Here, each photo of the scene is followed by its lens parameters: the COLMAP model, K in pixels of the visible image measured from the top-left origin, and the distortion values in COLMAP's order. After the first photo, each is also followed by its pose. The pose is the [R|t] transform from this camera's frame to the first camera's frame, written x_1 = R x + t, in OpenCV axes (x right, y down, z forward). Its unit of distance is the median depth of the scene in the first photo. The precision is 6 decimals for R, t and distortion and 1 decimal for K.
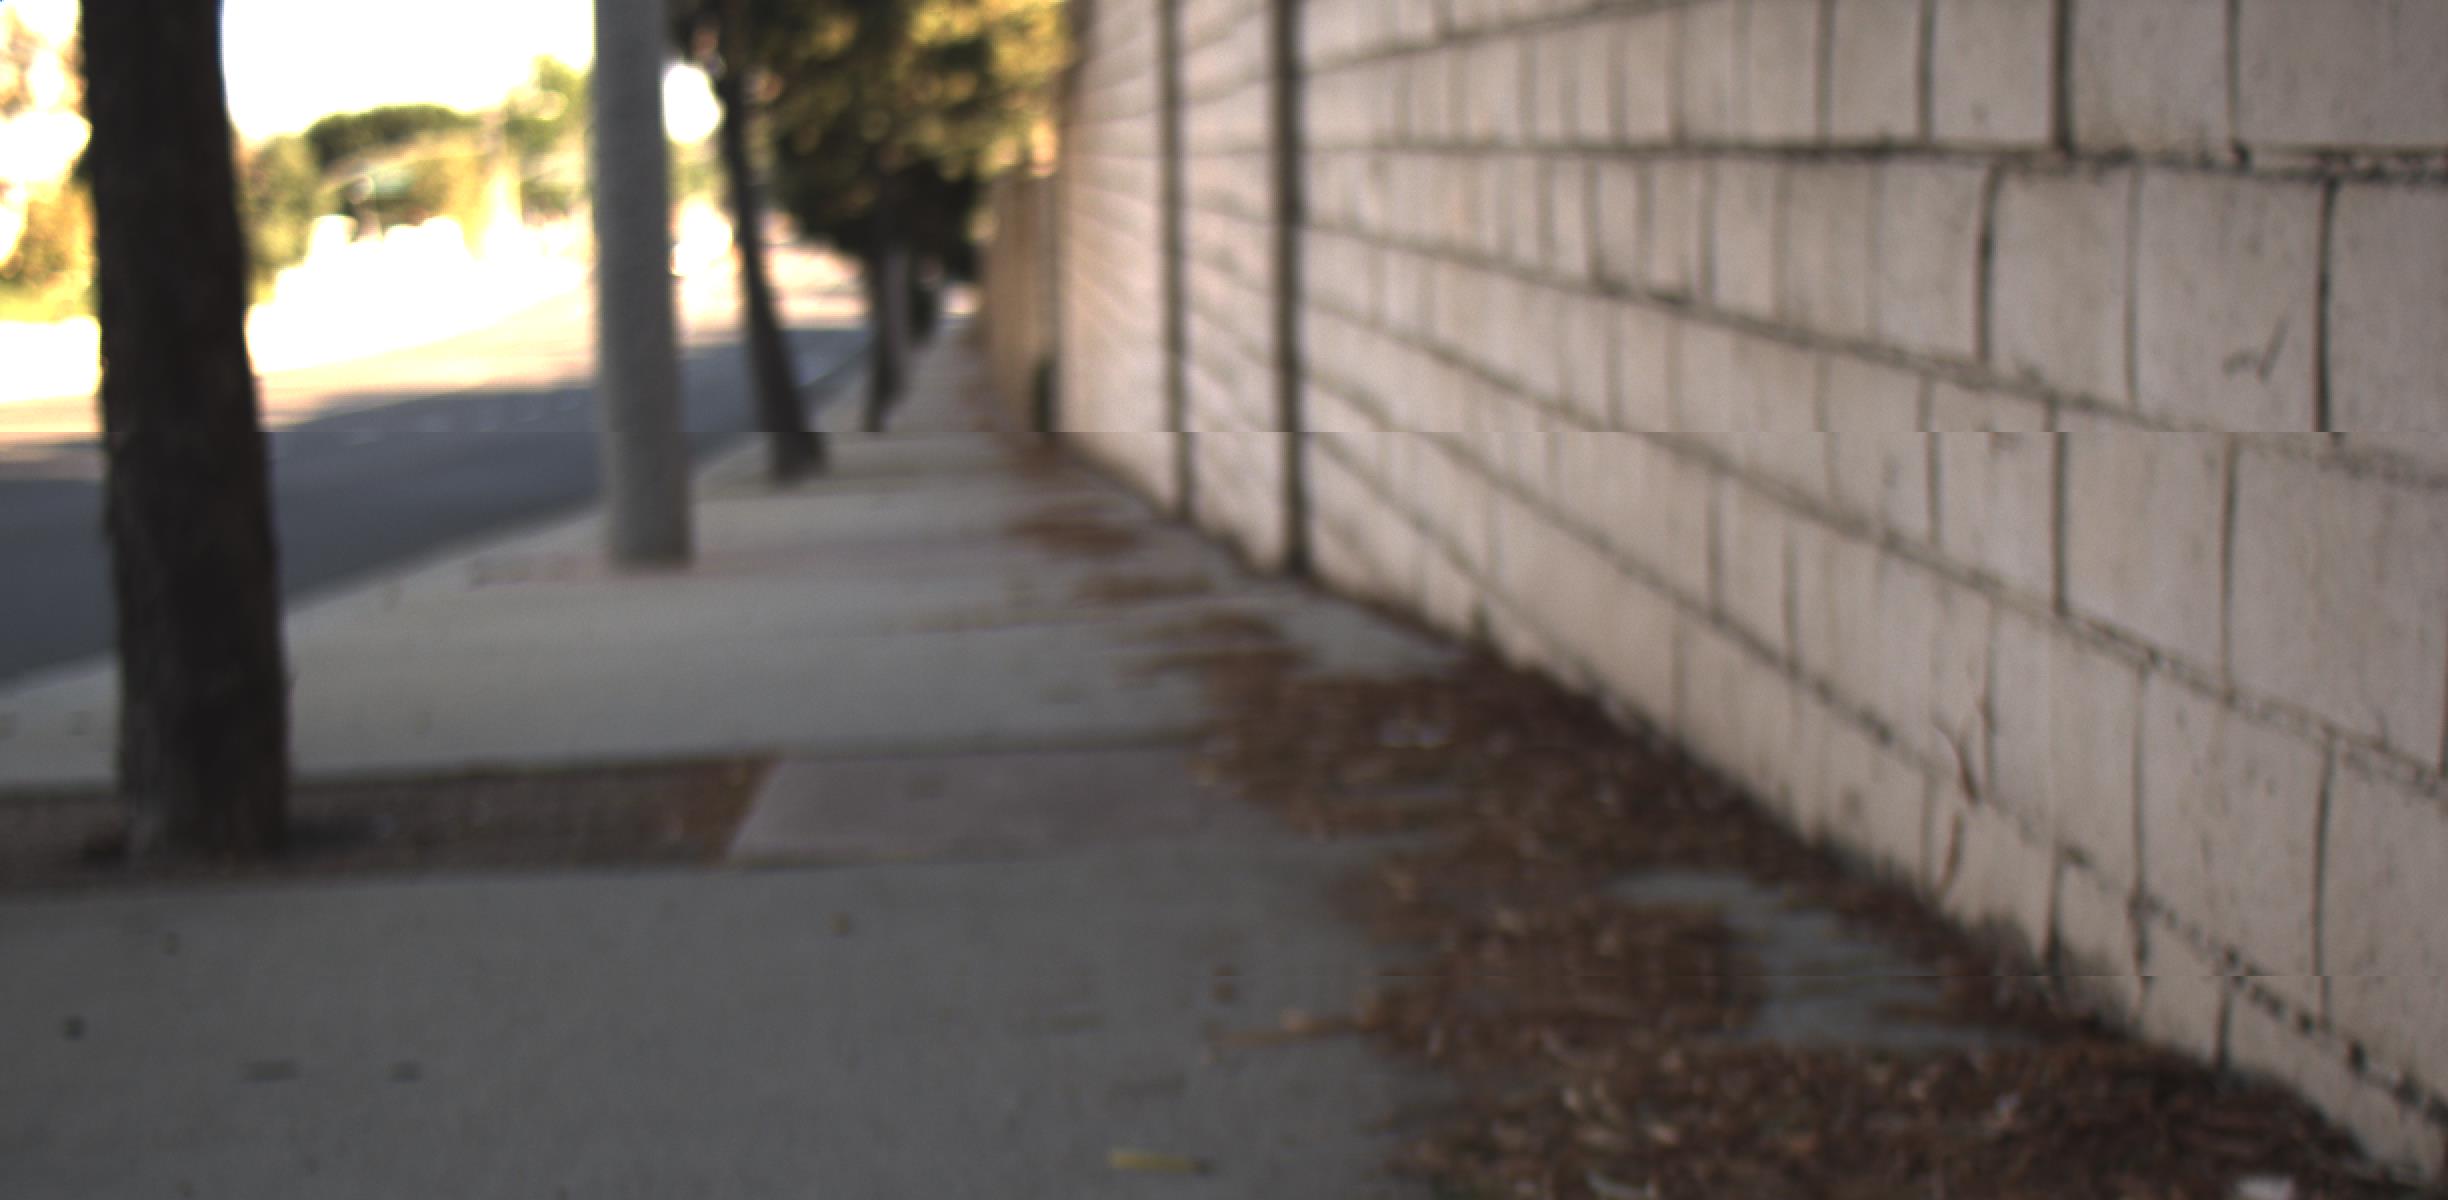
lens RADIAL K [[4155.1, 0, 1218.6], [0, 4155.1, 749.9], [0, 0, 1]] dist [-0.032349, 0.237878]
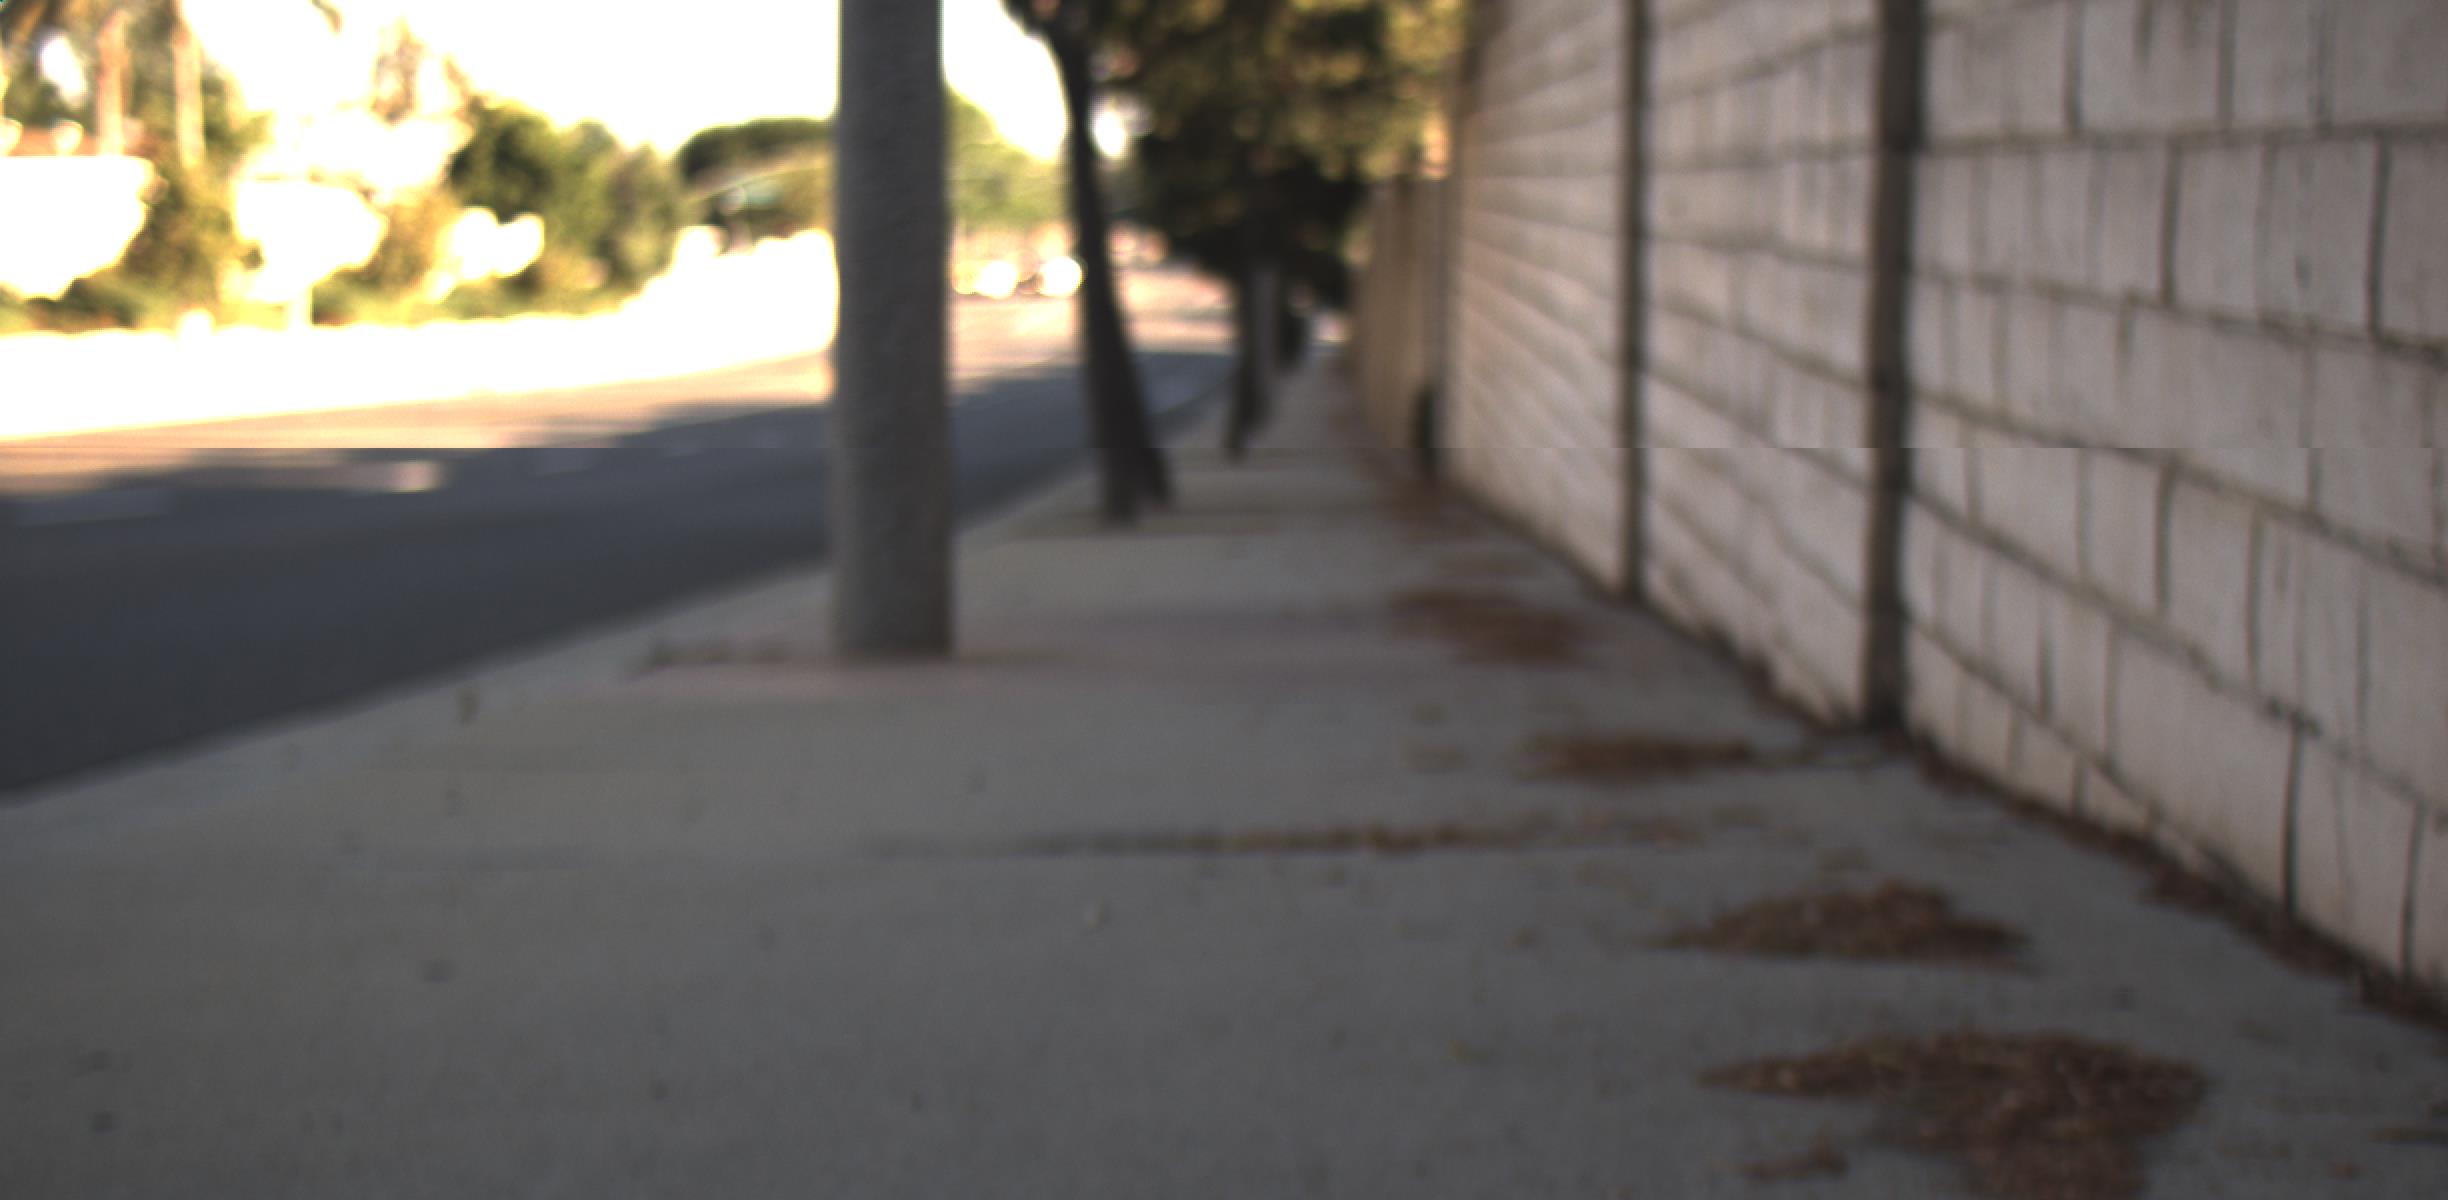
lens RADIAL K [[4155.1, 0, 1218.6], [0, 4155.1, 749.9], [0, 0, 1]] dist [-0.032349, 0.237878]
pose [[0.995792, 0.033402, -0.085341, -0.011761], [-0.034034, 0.999403, -0.005967, -0.014399], [0.085090, 0.008846, 0.996334, 0.168396]]
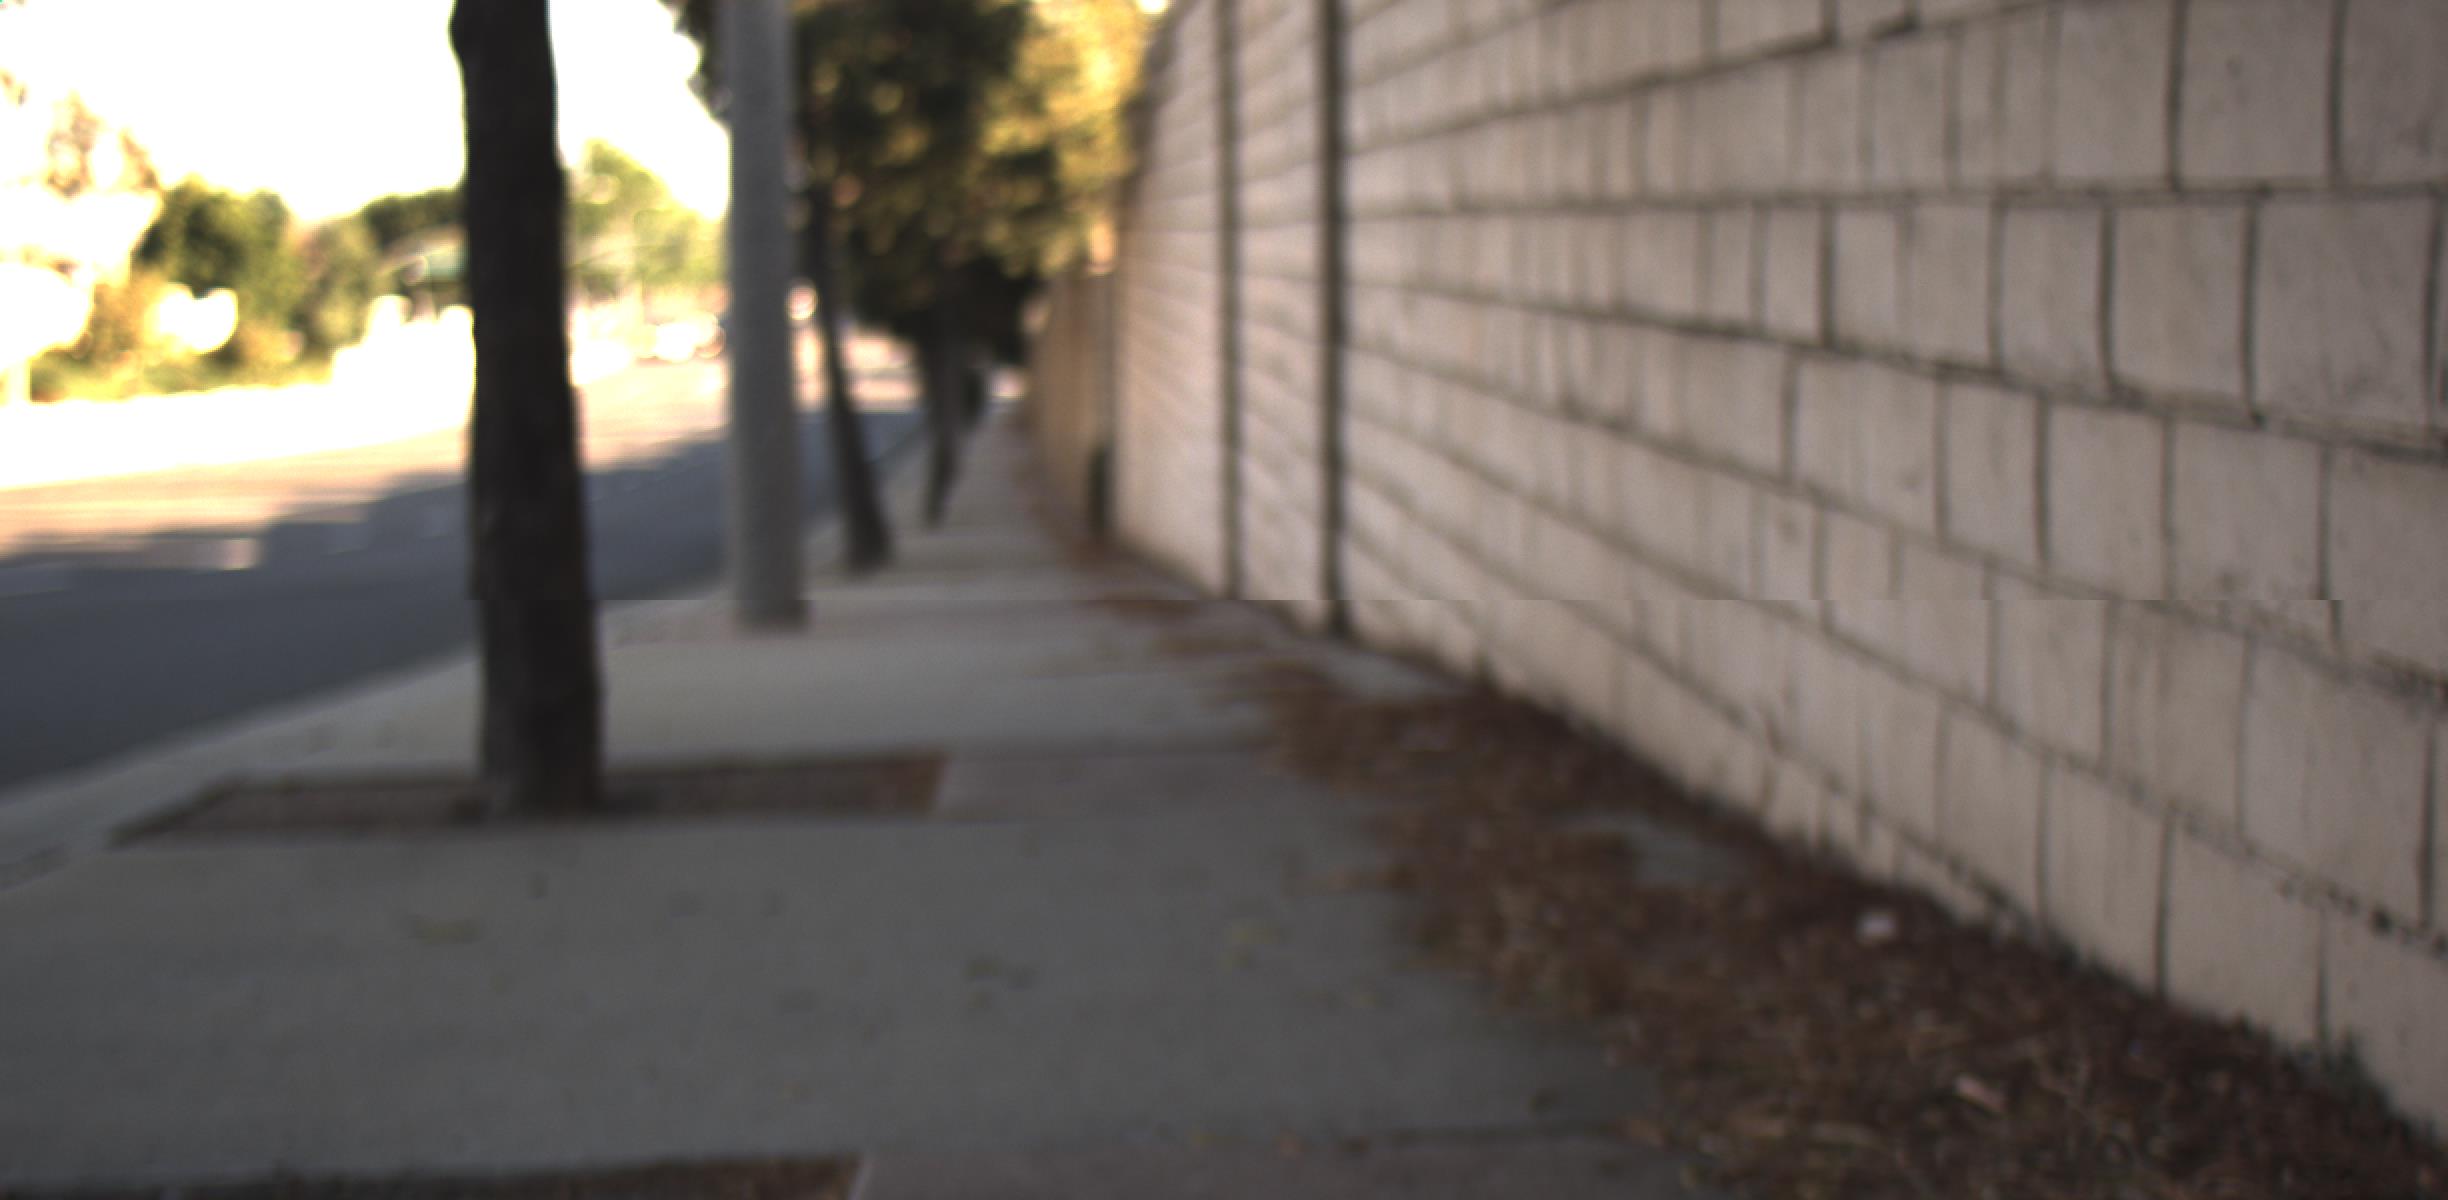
lens RADIAL K [[4155.1, 0, 1218.6], [0, 4155.1, 749.9], [0, 0, 1]] dist [-0.032349, 0.237878]
pose [[0.999920, 0.008617, -0.009283, -0.001733], [-0.008804, 0.999754, -0.020363, 0.006053], [0.009105, 0.020443, 0.999750, -0.076773]]
